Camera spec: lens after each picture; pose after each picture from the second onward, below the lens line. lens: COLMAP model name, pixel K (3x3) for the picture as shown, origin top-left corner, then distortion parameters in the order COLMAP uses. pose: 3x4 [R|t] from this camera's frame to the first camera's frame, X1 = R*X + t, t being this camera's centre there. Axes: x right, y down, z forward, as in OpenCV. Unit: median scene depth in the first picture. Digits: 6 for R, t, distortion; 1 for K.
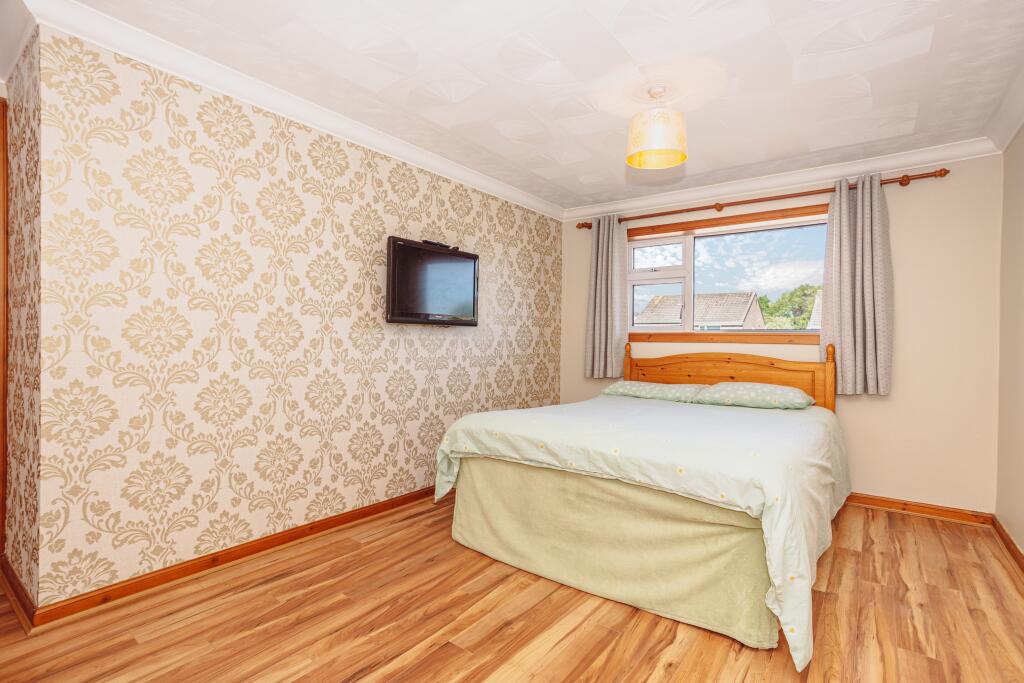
lens RADIAL K [[501.8, 0, 505.5], [0, 501.8, 343.5], [0, 0, 1]] dist [-0.050832, 0.030598]
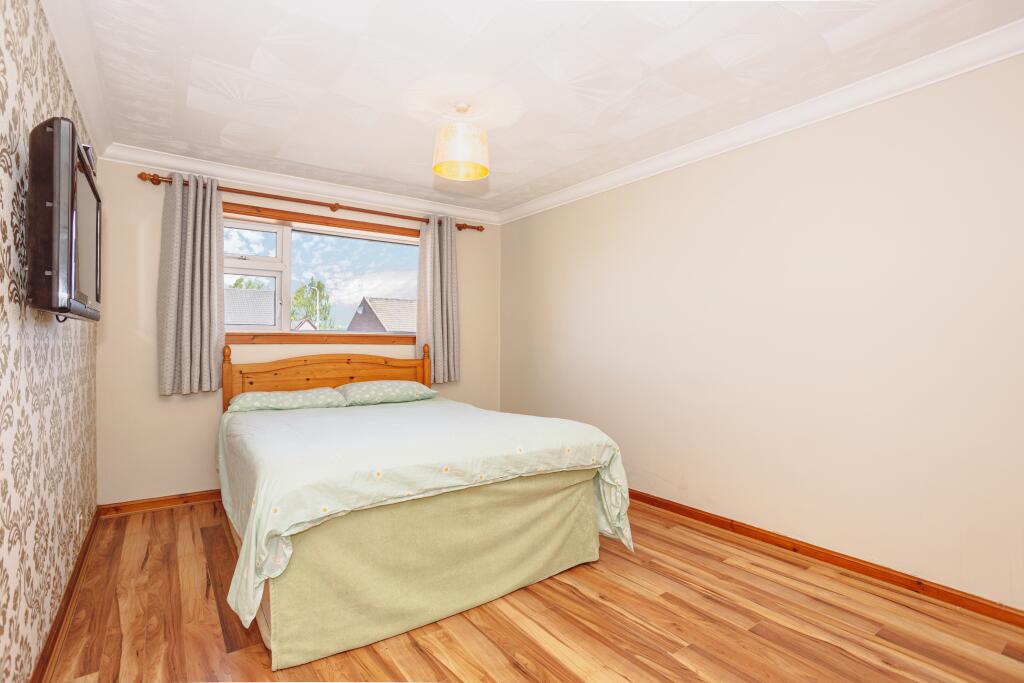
lens RADIAL K [[501.8, 0, 505.5], [0, 501.8, 343.5], [0, 0, 1]] dist [-0.050832, 0.030598]
pose [[0.273769, -0.013553, 0.961700, -0.508268], [0.004749, 0.999908, 0.012740, -0.015695], [-0.961784, 0.001079, 0.273808, 0.463270]]
